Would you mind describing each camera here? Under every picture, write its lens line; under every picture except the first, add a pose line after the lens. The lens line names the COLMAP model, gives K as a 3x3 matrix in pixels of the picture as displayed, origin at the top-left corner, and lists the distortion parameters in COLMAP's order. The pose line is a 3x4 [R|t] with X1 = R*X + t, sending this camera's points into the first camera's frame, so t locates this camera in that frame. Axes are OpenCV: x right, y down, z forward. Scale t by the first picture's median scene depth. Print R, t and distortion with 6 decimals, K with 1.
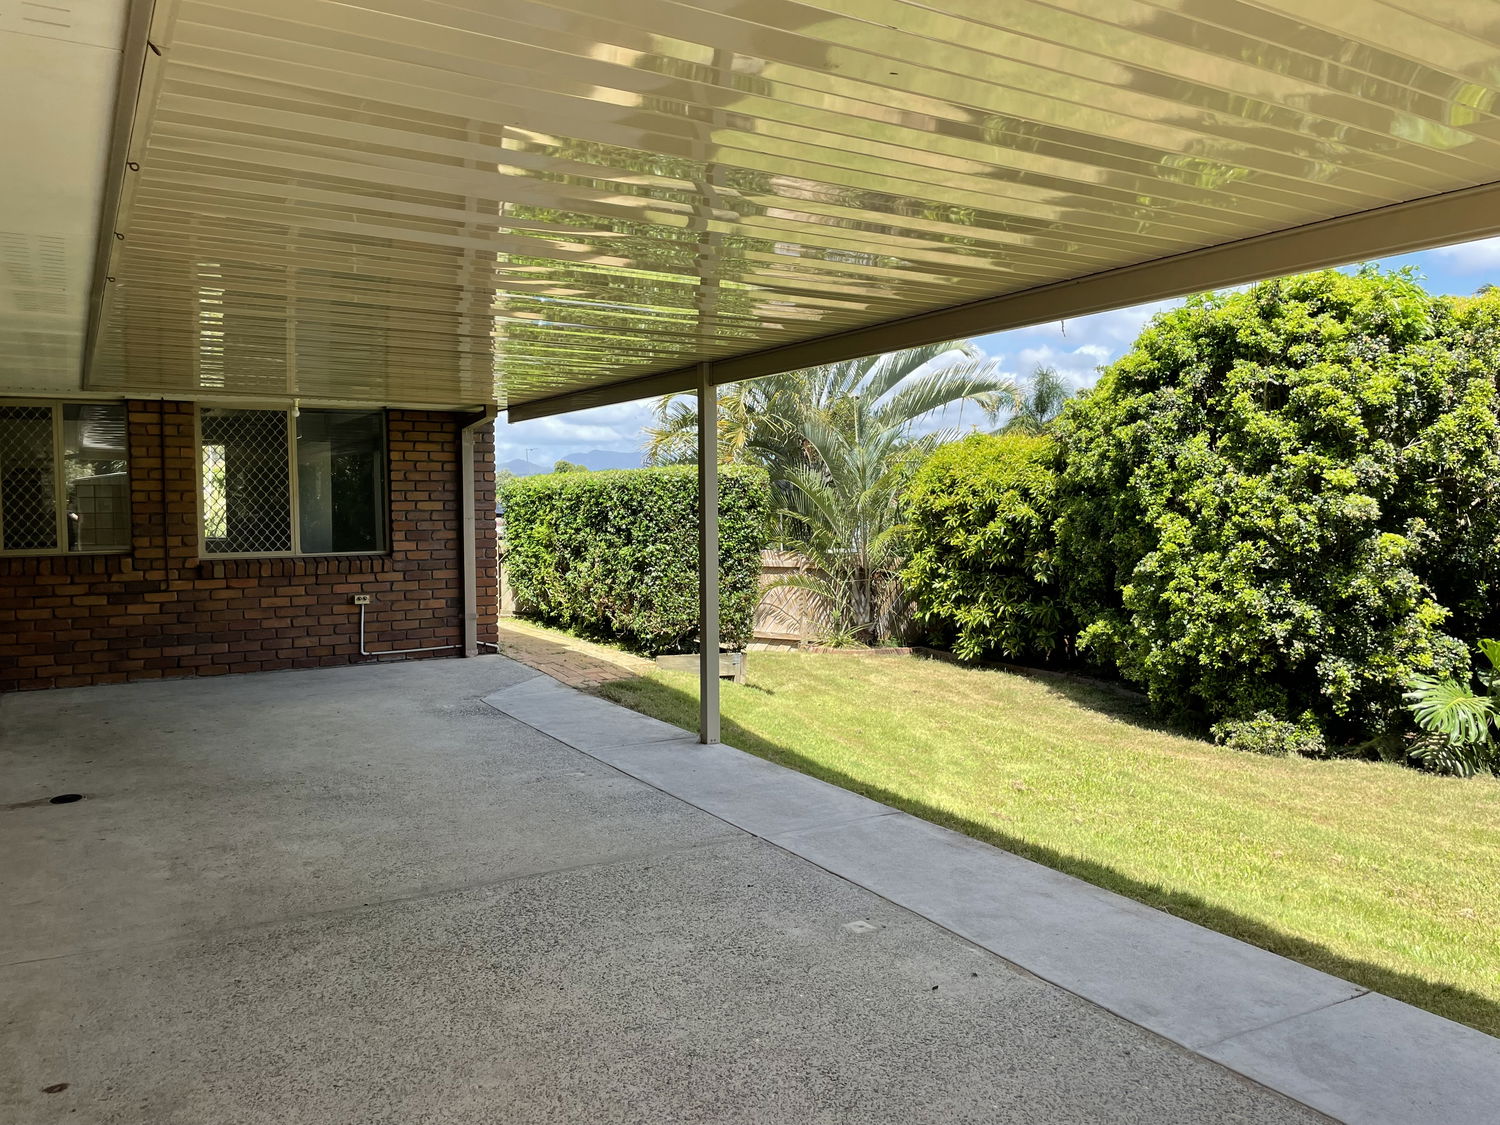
lens RADIAL K [[1152.8, 0, 754.2], [0, 1152.8, 564.2], [0, 0, 1]] dist [-0.009648, -0.001333]
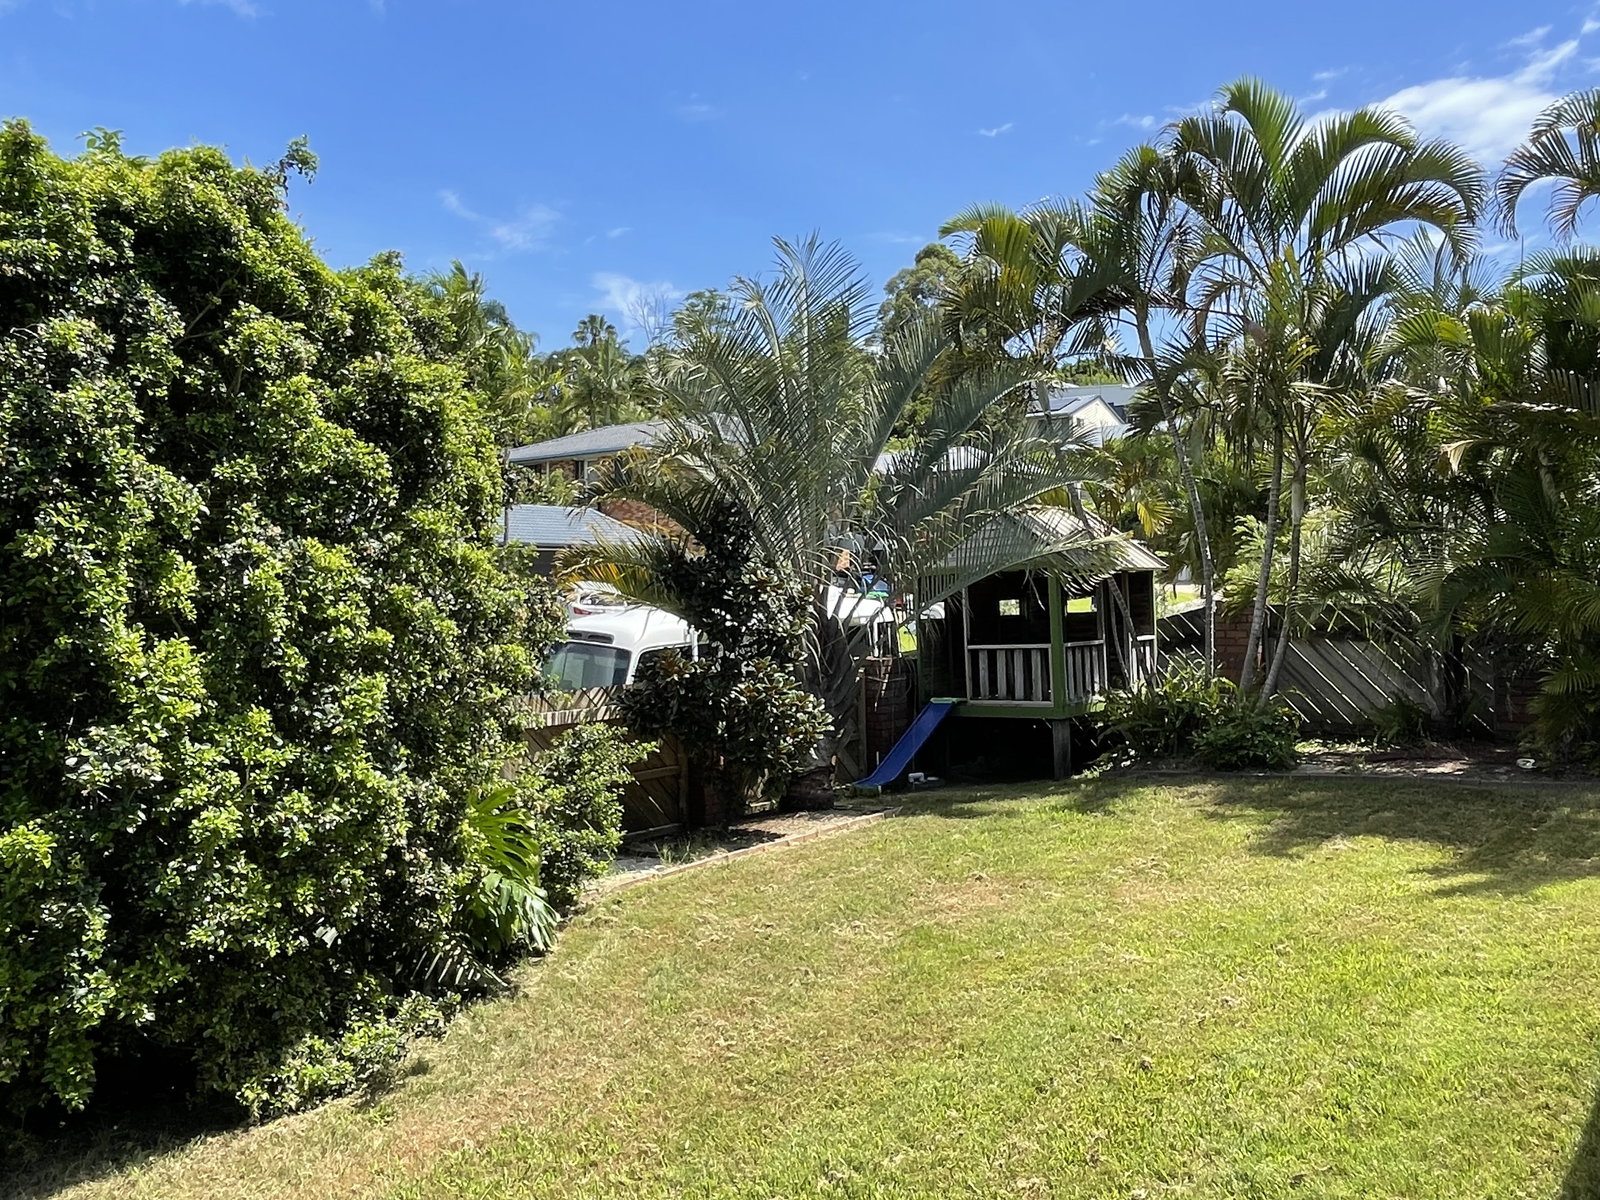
lens RADIAL K [[1229.6, 0, 797.7], [0, 1229.6, 597.7], [0, 0, 1]] dist [-0.009648, -0.001333]
pose [[-0.339457, -0.002788, 0.940617, -0.162759], [0.059621, 0.997921, 0.024474, -0.063708], [-0.938730, 0.064388, -0.338585, 1.167965]]
